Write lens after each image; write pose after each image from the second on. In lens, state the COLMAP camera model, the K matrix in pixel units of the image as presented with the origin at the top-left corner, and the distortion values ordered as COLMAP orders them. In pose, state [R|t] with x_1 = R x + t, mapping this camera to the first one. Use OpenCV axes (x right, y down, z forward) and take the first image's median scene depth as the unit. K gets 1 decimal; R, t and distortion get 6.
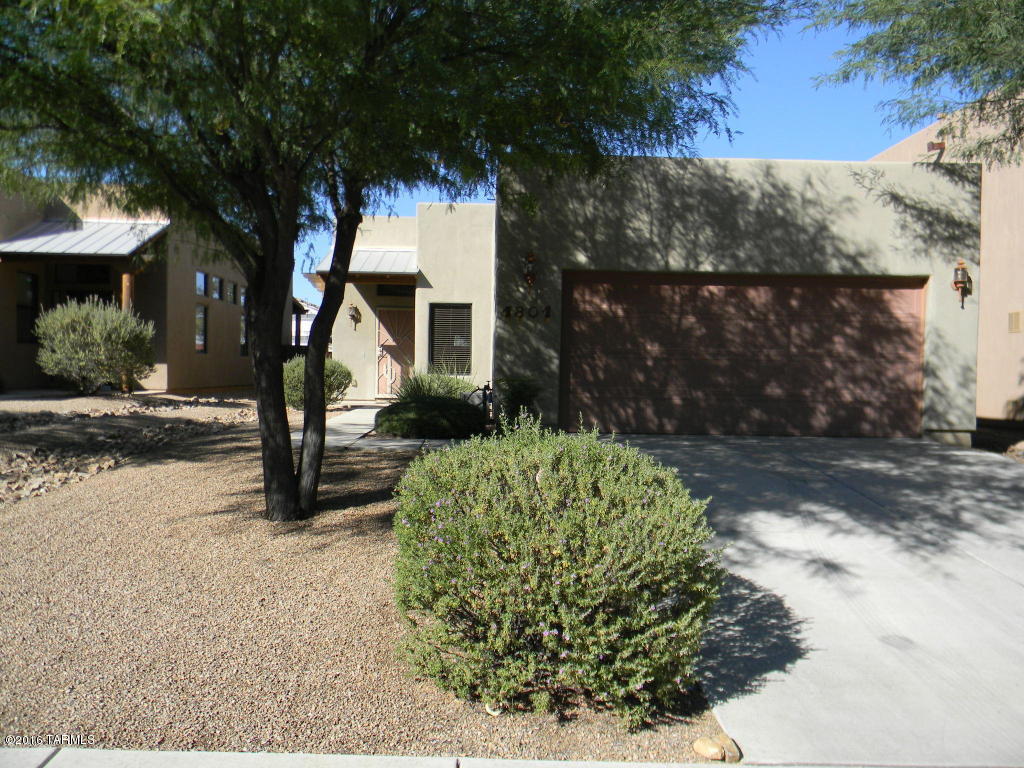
lens RADIAL K [[822.4, 0, 502.8], [0, 822.4, 395.6], [0, 0, 1]] dist [0.002106, -0.004848]
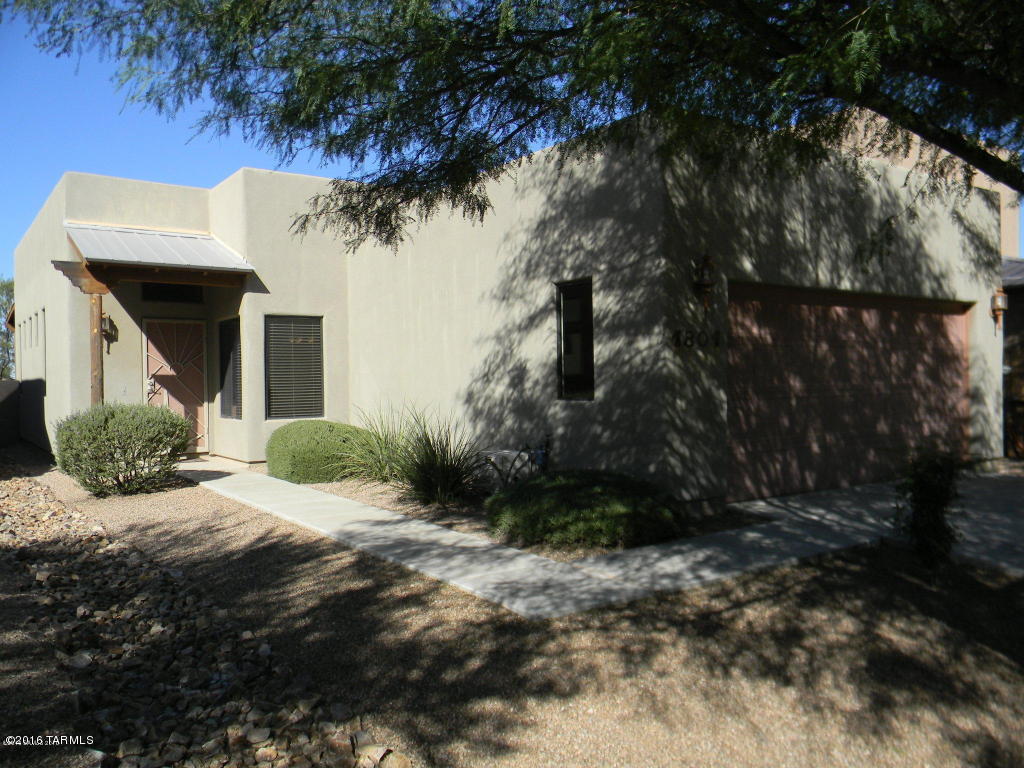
lens RADIAL K [[818.4, 0, 505.5], [0, 818.4, 391.9], [0, 0, 1]] dist [0.002561, -0.015295]
pose [[0.826035, -0.037237, 0.562387, -0.494011], [0.043655, 0.999045, 0.002029, -0.064604], [-0.561925, 0.022875, 0.826872, 0.516329]]
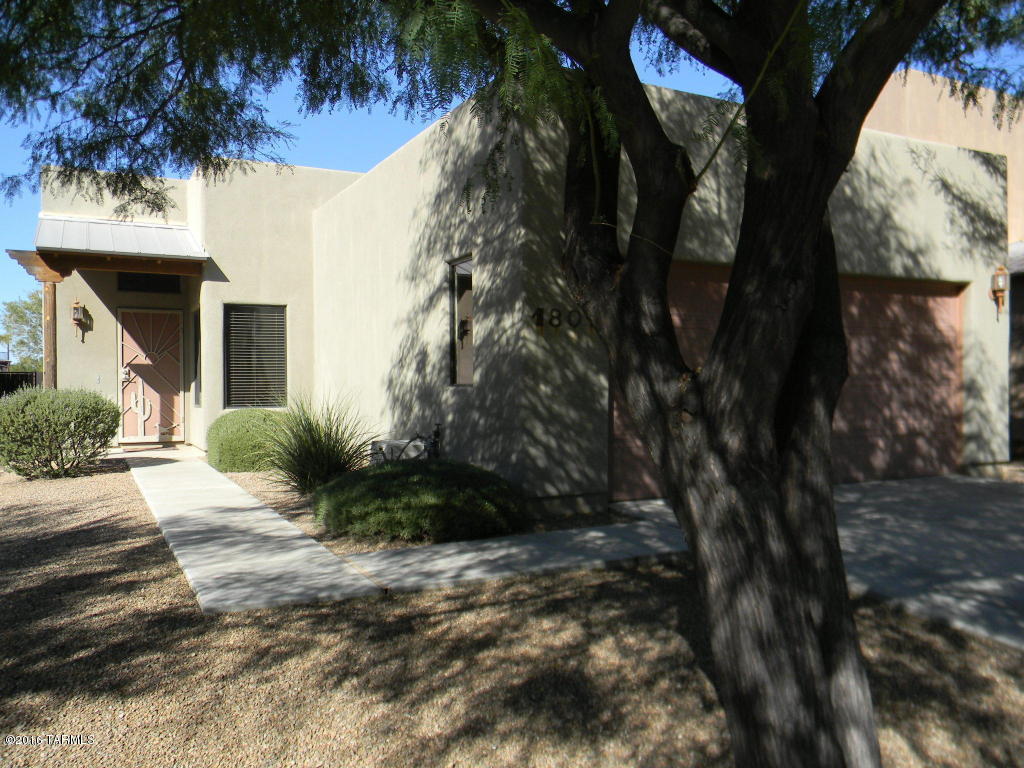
lens RADIAL K [[824.8, 0, 504.0], [0, 824.8, 392.0], [0, 0, 1]] dist [0.003890, -0.013294]
pose [[0.897417, -0.027277, 0.440340, -0.294020], [0.033523, 0.999417, -0.006411, -0.042007], [-0.439909, 0.020515, 0.897808, 0.452001]]
